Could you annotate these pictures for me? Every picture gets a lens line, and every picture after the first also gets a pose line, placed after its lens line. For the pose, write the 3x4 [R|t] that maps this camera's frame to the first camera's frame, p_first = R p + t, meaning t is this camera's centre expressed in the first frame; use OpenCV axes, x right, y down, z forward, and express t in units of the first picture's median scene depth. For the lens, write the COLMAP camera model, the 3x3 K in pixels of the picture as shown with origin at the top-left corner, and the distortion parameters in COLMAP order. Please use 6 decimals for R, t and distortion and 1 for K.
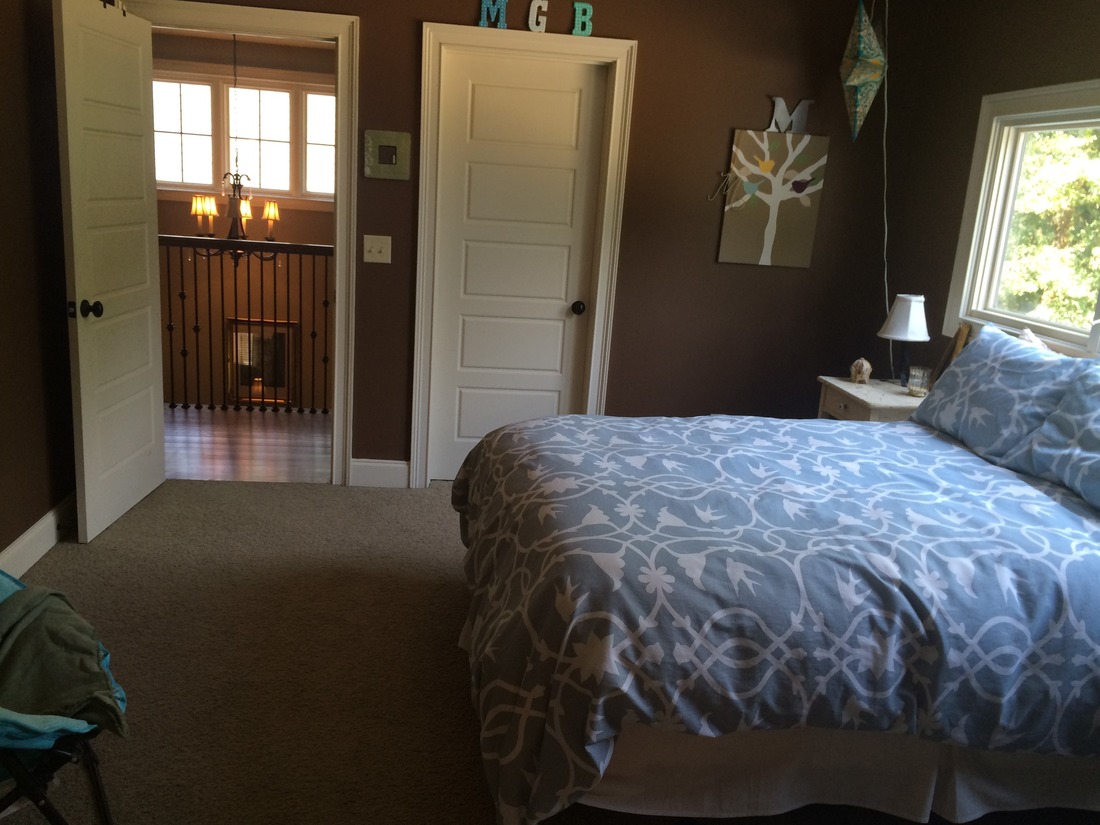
lens RADIAL K [[947.9, 0, 550.0], [0, 947.9, 412.5], [0, 0, 1]] dist [0.107007, -0.136096]
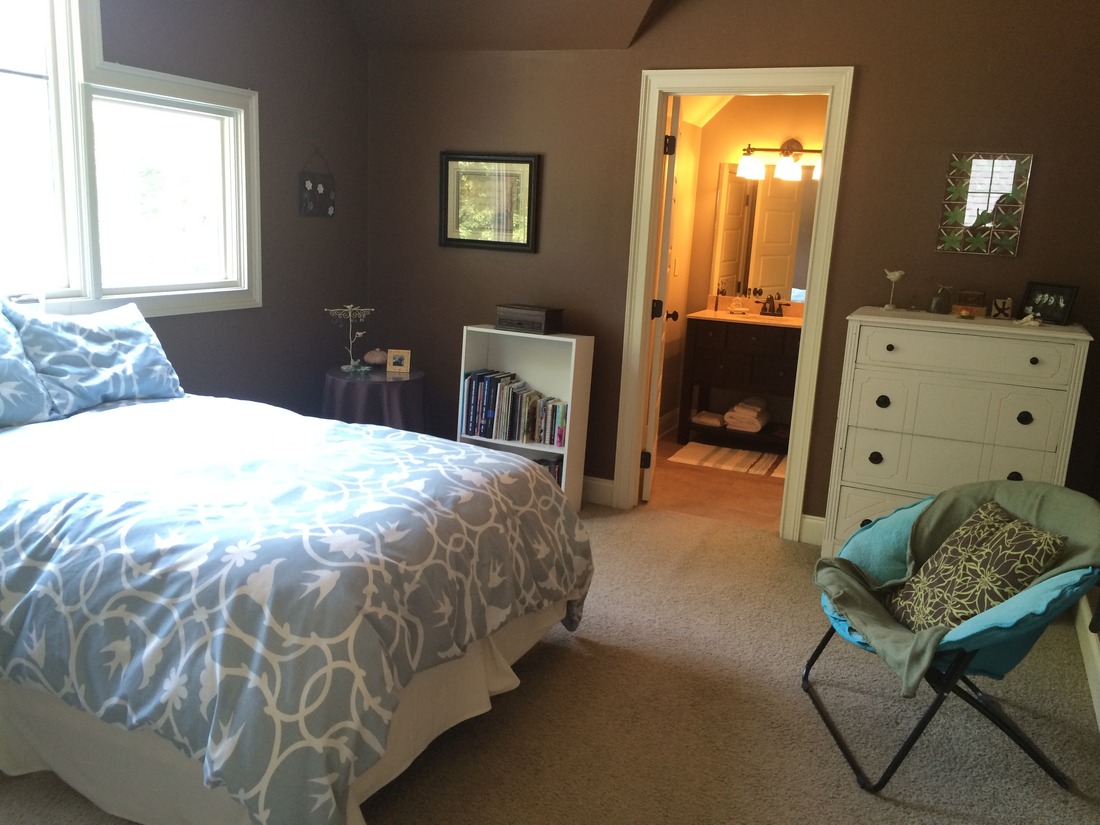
lens RADIAL K [[947.9, 0, 550.0], [0, 947.9, 412.5], [0, 0, 1]] dist [0.107007, -0.136096]
pose [[-0.855905, -0.213692, 0.470916, -0.558721], [0.013450, 0.901123, 0.433356, -0.456329], [-0.516958, 0.377245, -0.768401, 1.735870]]
